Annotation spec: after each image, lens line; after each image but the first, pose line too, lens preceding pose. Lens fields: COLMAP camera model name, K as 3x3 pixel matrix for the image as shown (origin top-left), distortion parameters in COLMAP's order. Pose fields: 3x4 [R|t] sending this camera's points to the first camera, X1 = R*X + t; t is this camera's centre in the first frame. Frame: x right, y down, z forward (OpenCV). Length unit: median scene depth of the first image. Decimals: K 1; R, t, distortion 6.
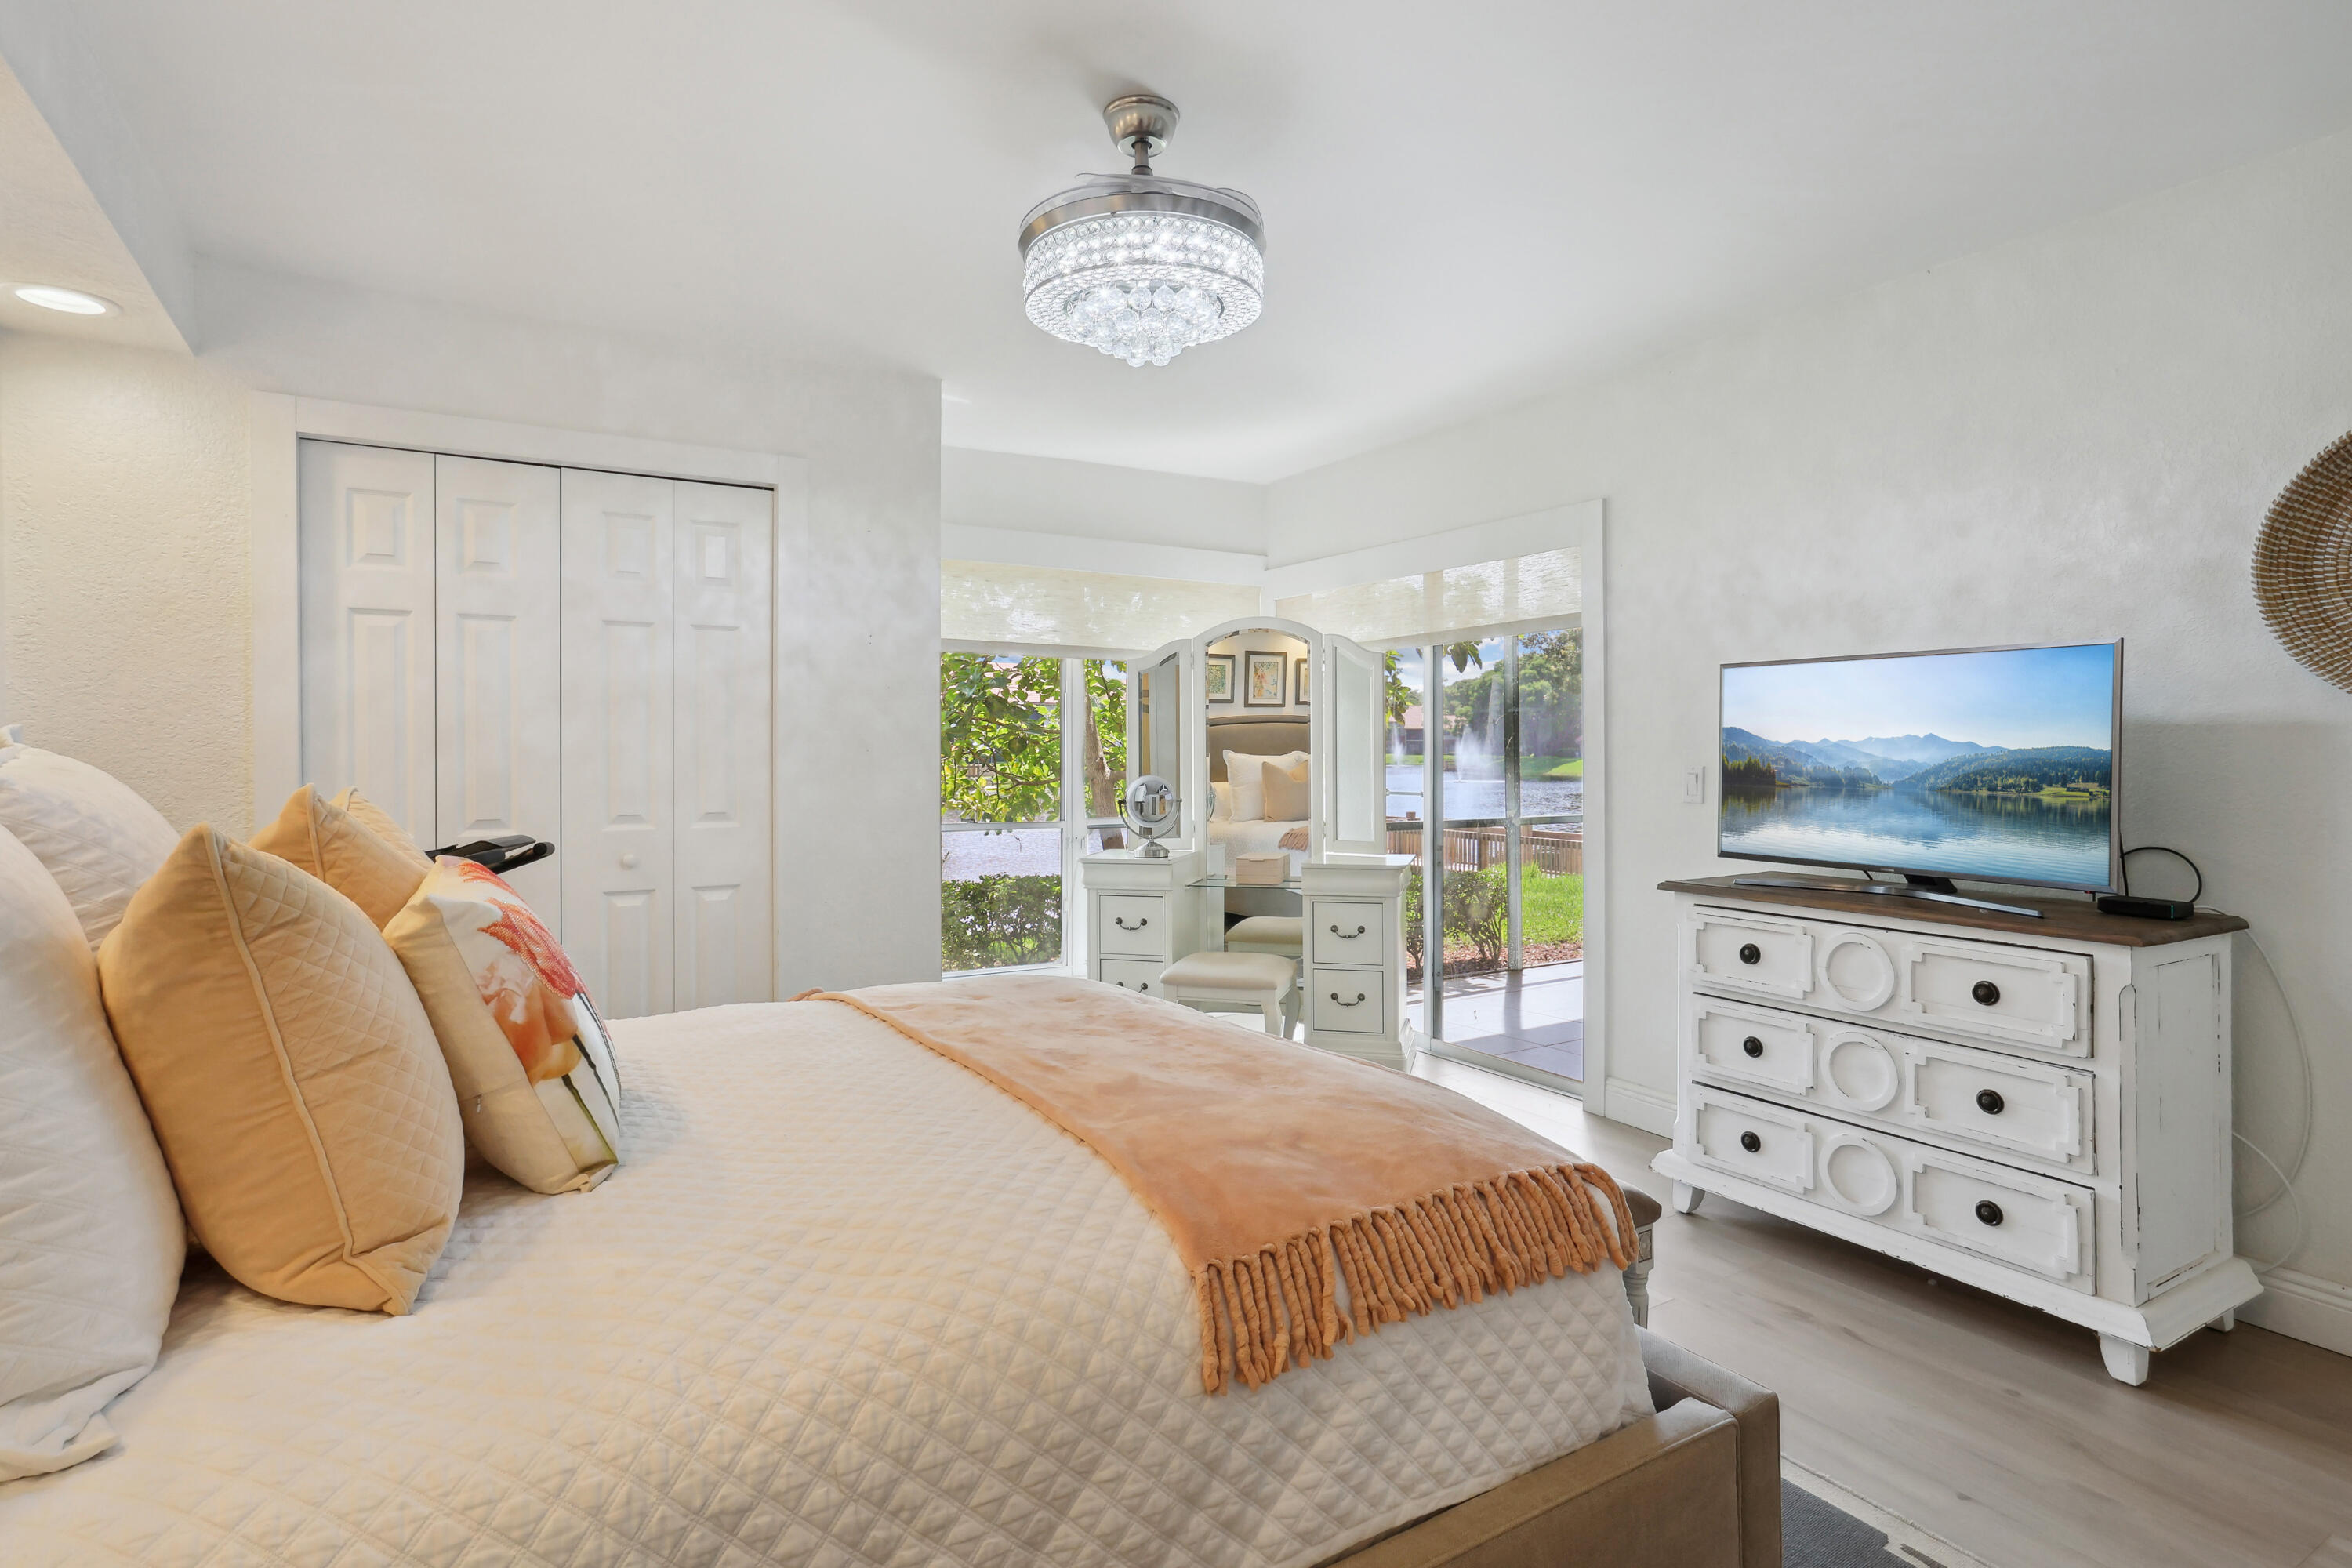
lens RADIAL K [[1183.4, 0, 1178.9], [0, 1183.4, 730.9], [0, 0, 1]] dist [0.000280, 0.000562]
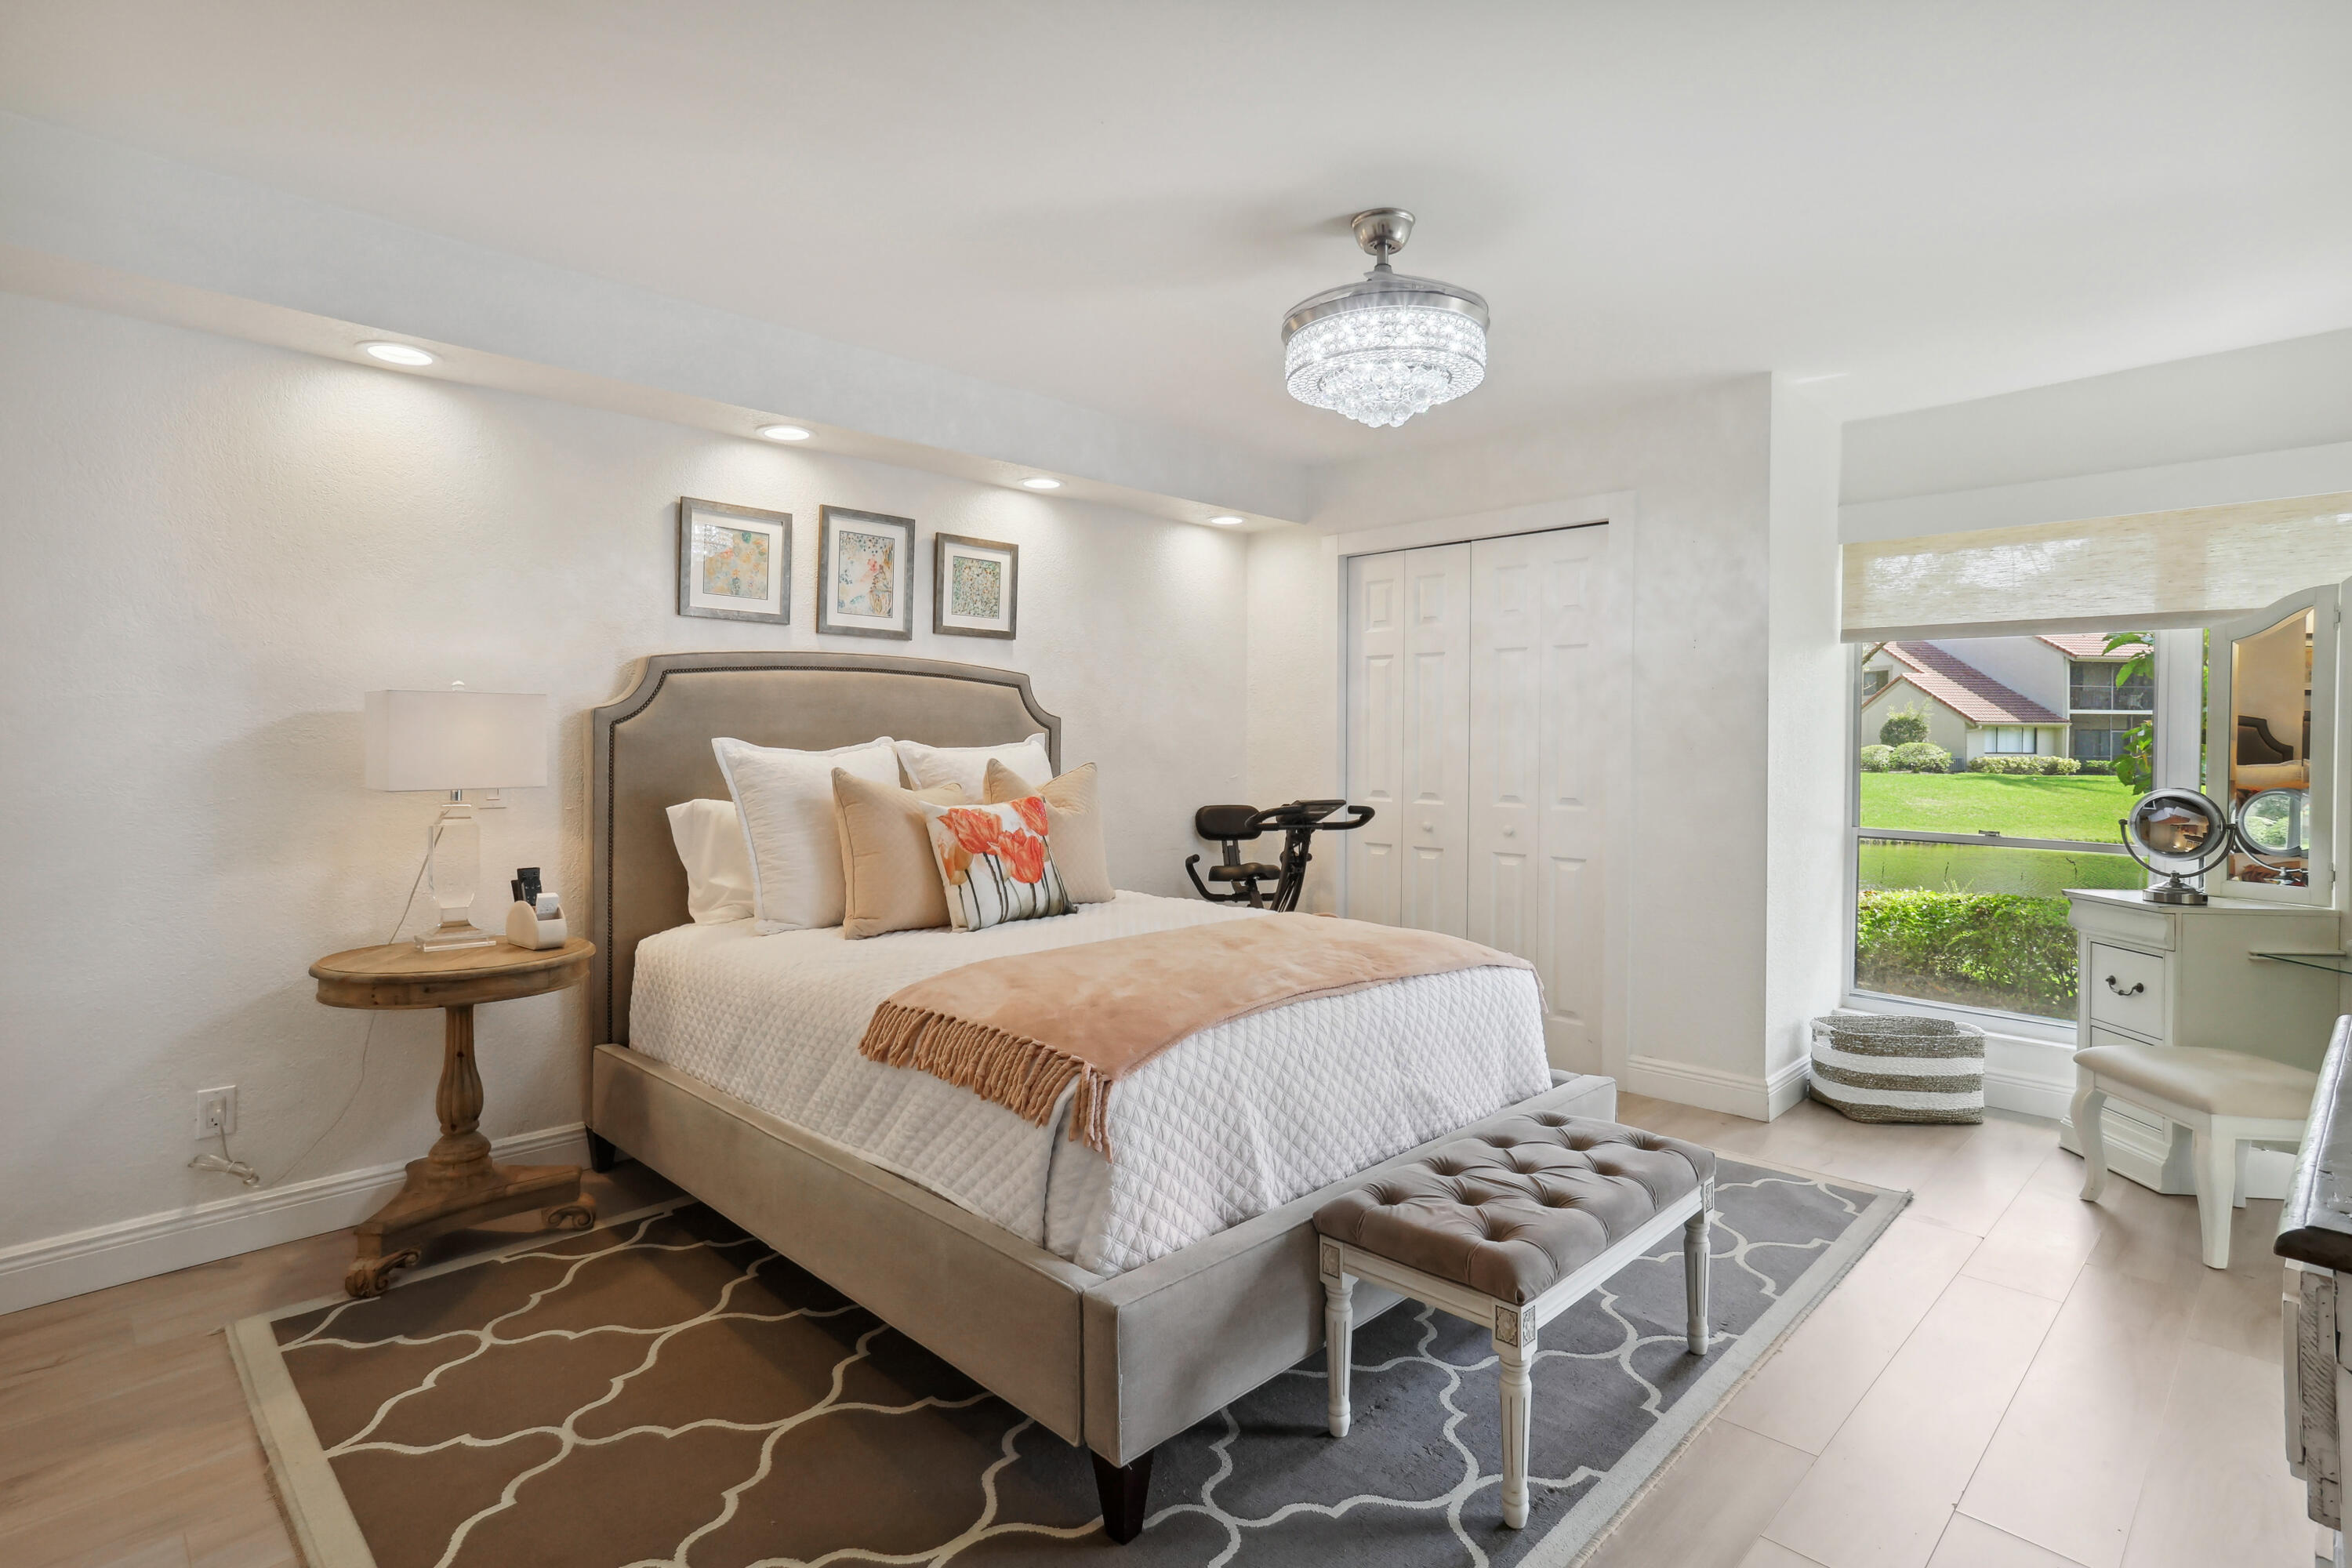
lens RADIAL K [[1183.4, 0, 1178.9], [0, 1183.4, 730.9], [0, 0, 1]] dist [0.000280, 0.000562]
pose [[0.221638, 0.000220, -0.975129, 0.805217], [0.005987, 0.999981, 0.001587, -0.006133], [0.975111, -0.006190, 0.221633, 0.393308]]
